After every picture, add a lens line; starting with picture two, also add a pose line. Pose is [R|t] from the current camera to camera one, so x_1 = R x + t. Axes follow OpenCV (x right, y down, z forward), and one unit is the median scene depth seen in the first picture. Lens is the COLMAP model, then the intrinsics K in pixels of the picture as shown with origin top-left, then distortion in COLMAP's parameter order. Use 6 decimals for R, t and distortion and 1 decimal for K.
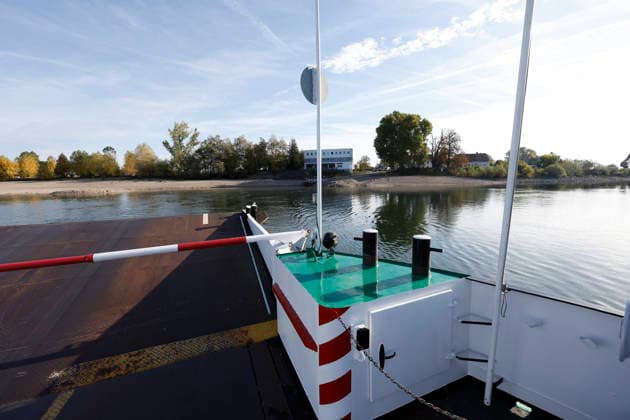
lens RADIAL K [[252.7, 0, 316.1], [0, 252.7, 208.9], [0, 0, 1]] dist [0.007444, 0.000319]
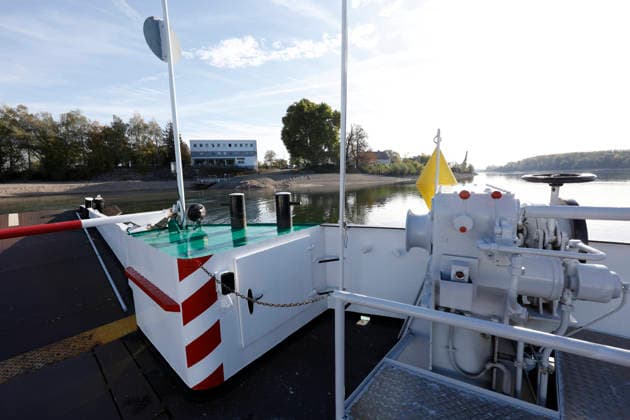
lens RADIAL K [[252.7, 0, 311.4], [0, 252.7, 204.2], [0, 0, 1]] dist [0.007444, 0.000319]
pose [[0.913570, -0.054402, 0.403026, -0.031296], [0.061313, 0.998110, -0.004255, -0.022241], [-0.402032, 0.028598, 0.915179, 0.200066]]
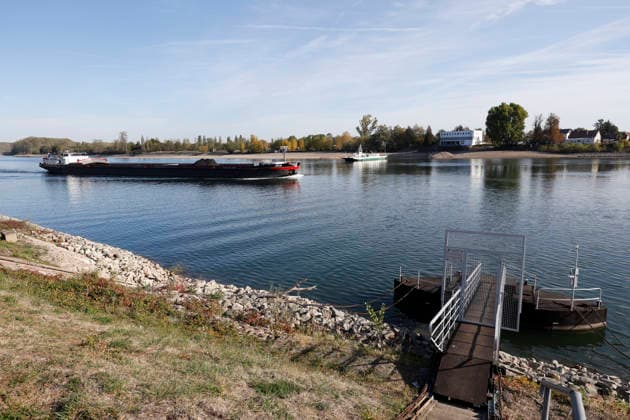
lens RADIAL K [[394.2, 0, 316.5], [0, 394.2, 208.7], [0, 0, 1]] dist [0.003488, -0.001862]
pose [[0.796507, 0.092751, -0.597473, 0.790357], [-0.069405, 0.995658, 0.062039, 0.113496], [0.600633, -0.007947, 0.799485, -1.236593]]
